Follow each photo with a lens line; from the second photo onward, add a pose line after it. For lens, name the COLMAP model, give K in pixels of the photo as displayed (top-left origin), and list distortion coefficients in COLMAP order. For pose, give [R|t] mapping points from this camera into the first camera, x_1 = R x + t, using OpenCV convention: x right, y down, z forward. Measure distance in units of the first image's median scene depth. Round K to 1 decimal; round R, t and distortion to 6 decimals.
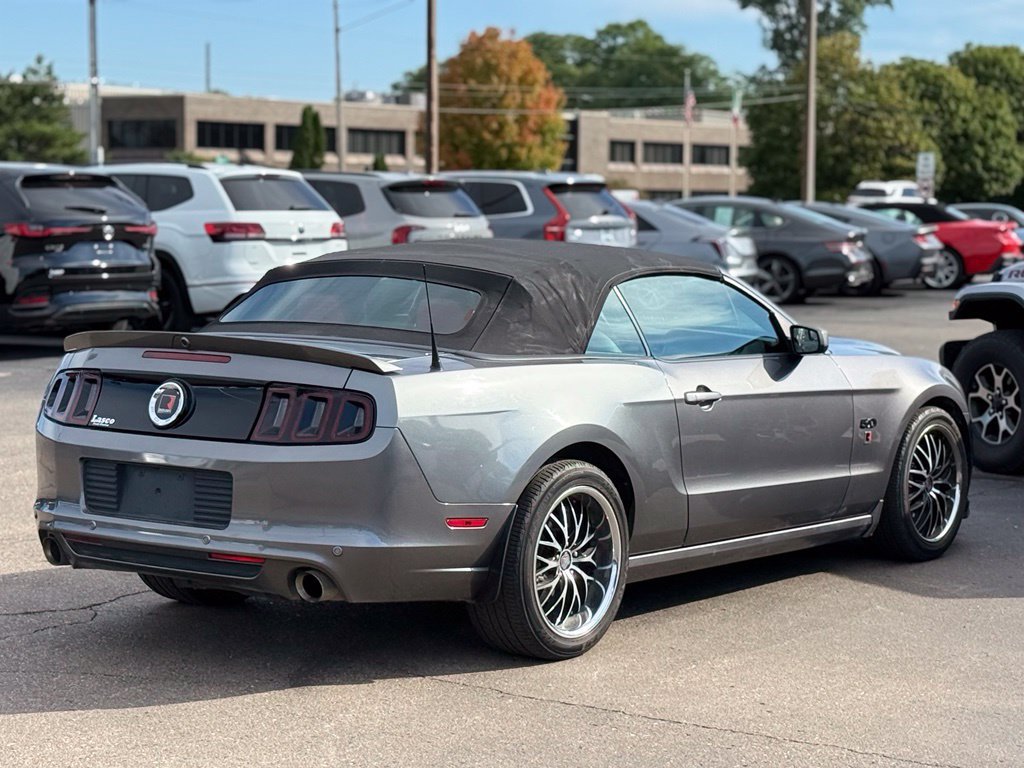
lens RADIAL K [[2282.0, 0, 512.0], [0, 2282.0, 384.0], [0, 0, 1]] dist [0.109727, 0.136848]
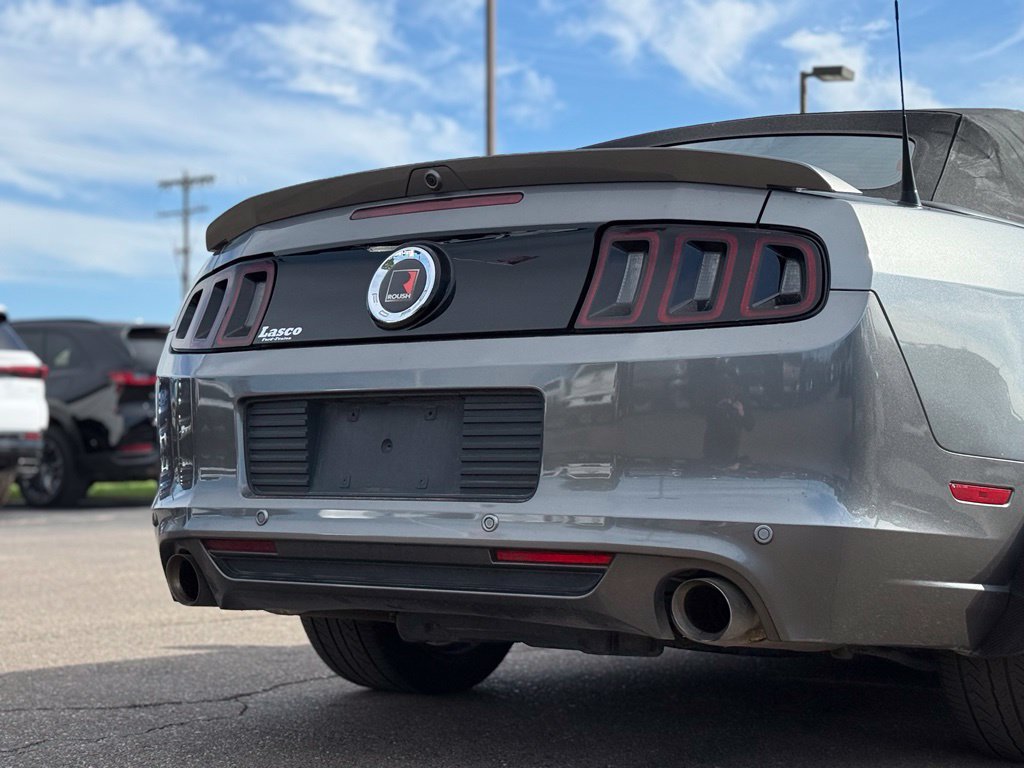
lens RADIAL K [[1790.8, 0, 512.0], [0, 1790.8, 384.0], [0, 0, 1]] dist [0.161864, 0.041584]
pose [[0.999954, -0.009298, 0.002388, -0.105164], [0.009516, 0.992920, -0.118404, 0.069086], [-0.001270, 0.118422, 0.992963, 0.483248]]
